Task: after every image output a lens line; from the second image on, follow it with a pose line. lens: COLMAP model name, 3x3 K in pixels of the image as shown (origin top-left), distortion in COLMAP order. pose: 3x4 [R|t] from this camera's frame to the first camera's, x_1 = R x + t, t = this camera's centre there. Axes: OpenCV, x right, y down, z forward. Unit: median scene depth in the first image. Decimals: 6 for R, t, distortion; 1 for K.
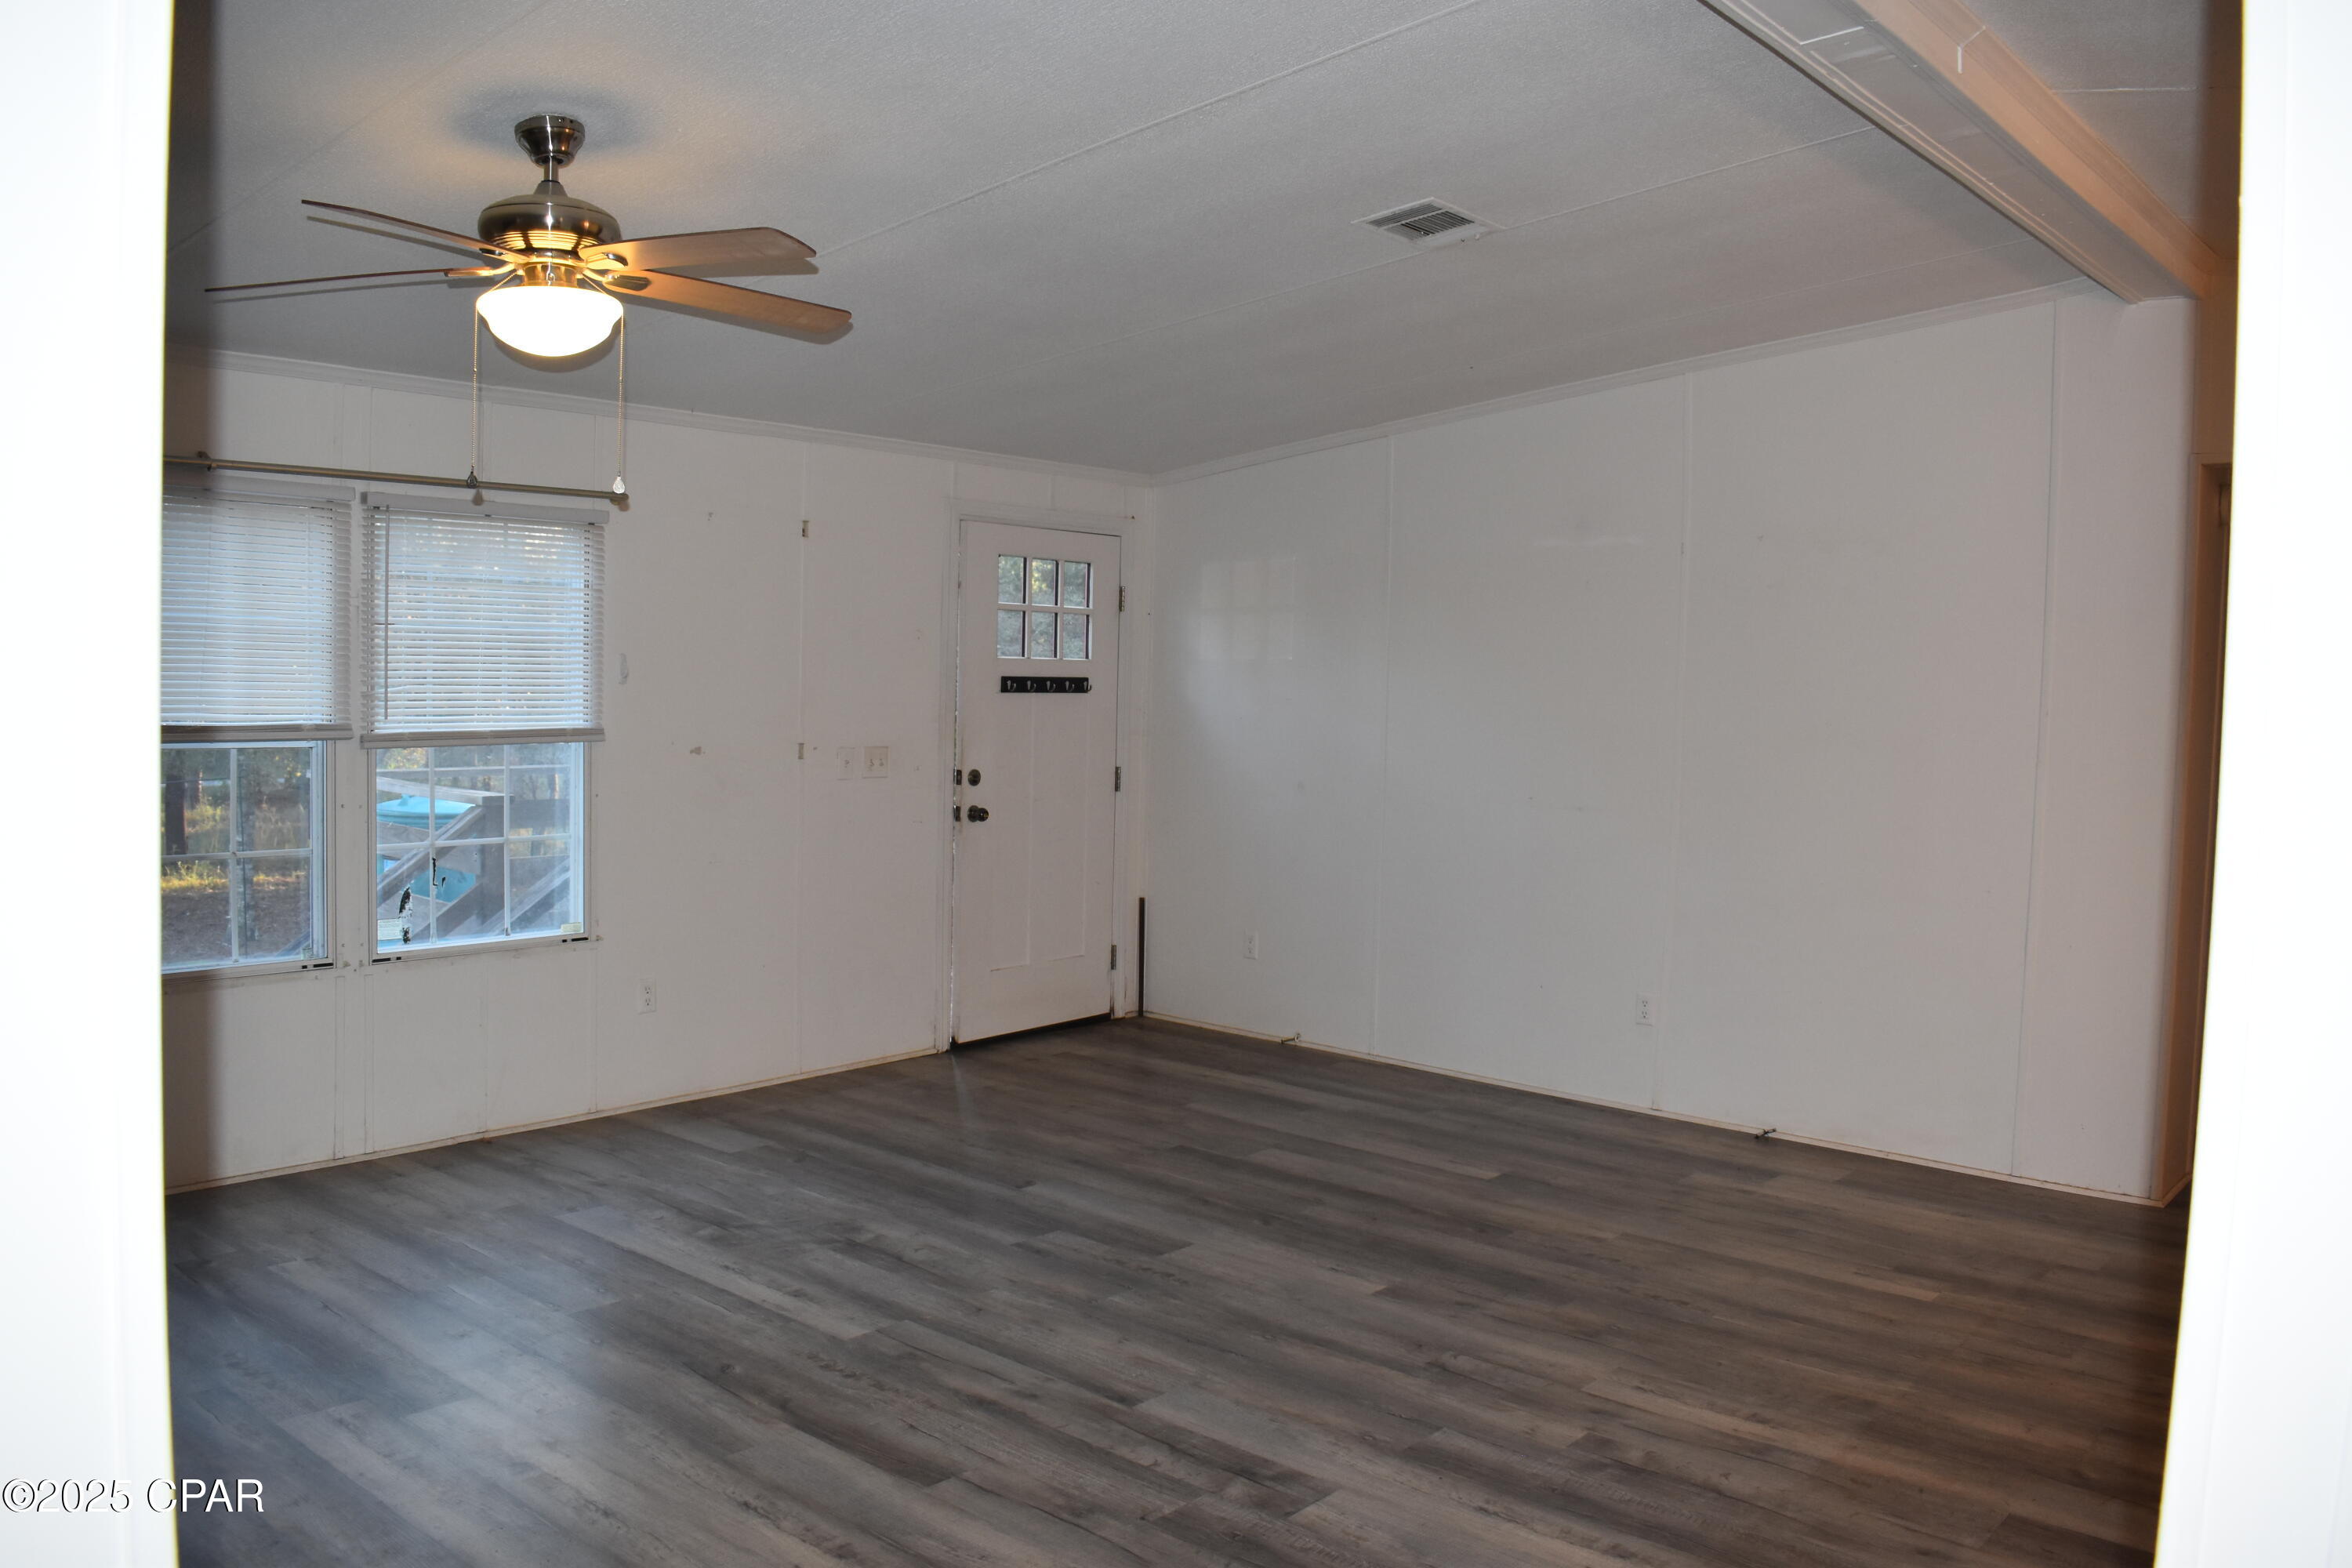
lens RADIAL K [[1849.9, 0, 1185.2], [0, 1849.9, 794.9], [0, 0, 1]] dist [-0.092215, 0.018734]
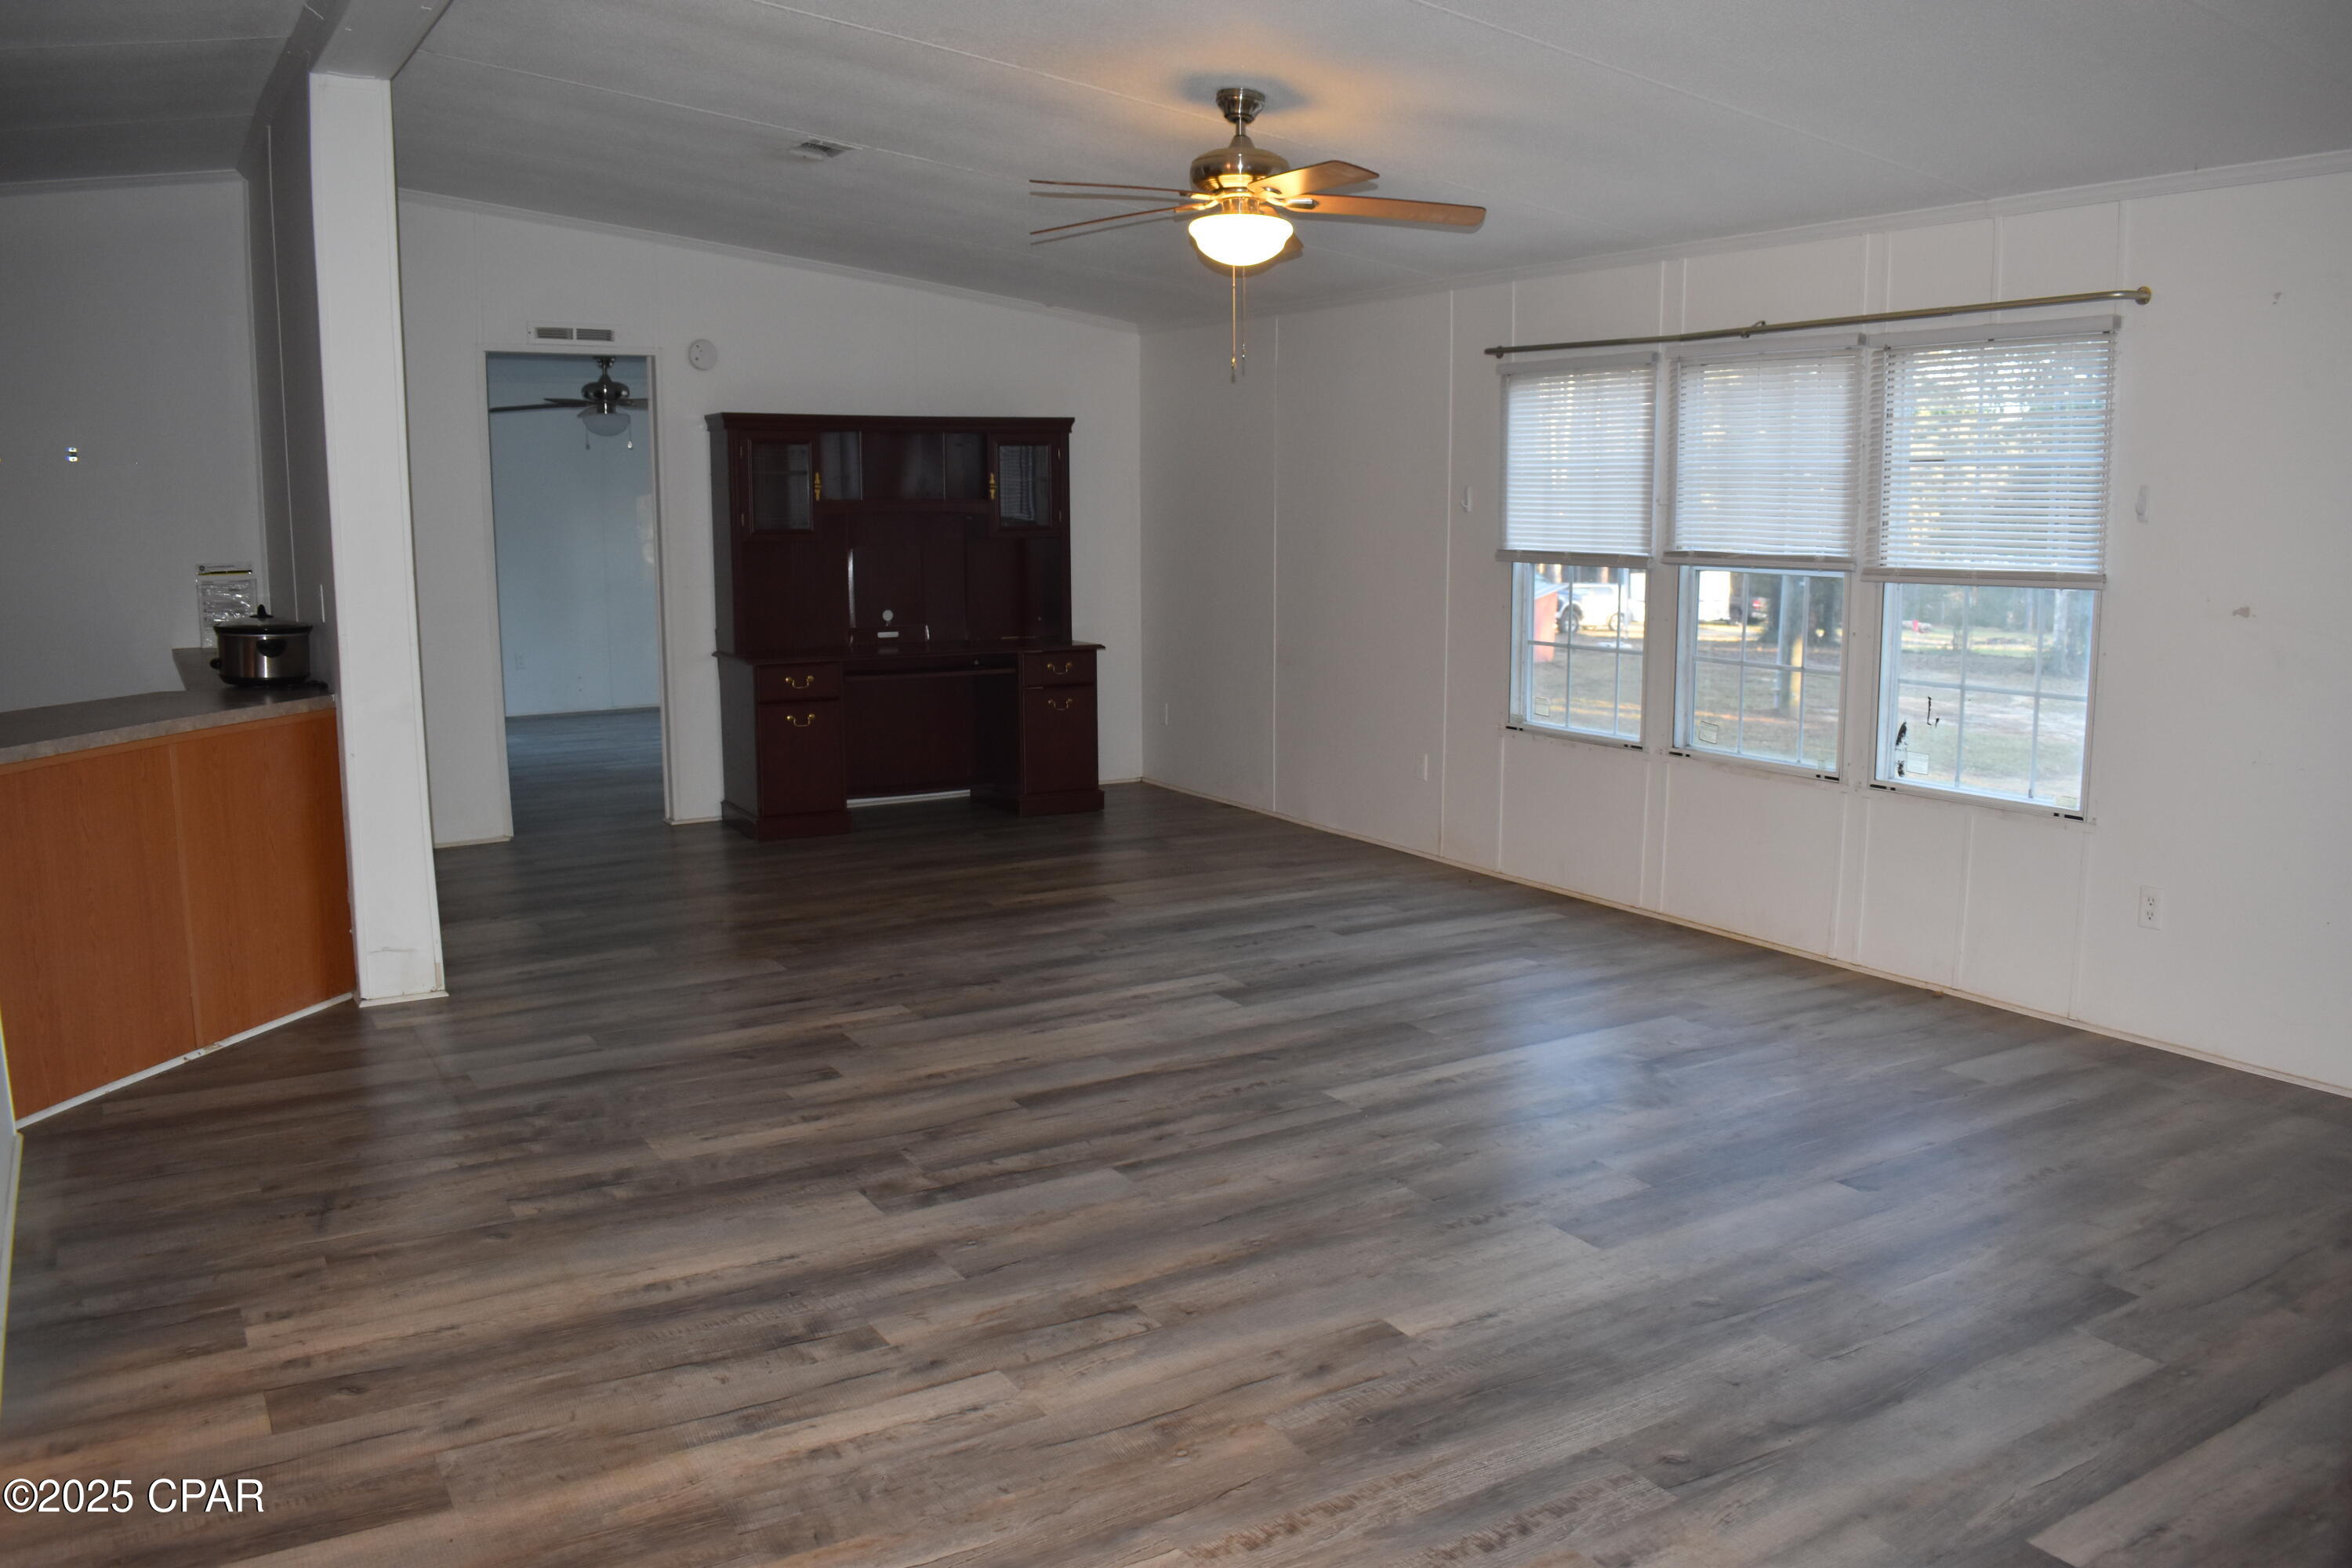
lens RADIAL K [[1849.9, 0, 1184.5], [0, 1849.9, 777.7], [0, 0, 1]] dist [-0.092215, 0.018734]
pose [[-0.323619, 0.116408, -0.938999, 0.816632], [-0.069766, 0.986766, 0.146374, -0.048239], [0.943612, 0.112880, -0.311215, 1.158981]]
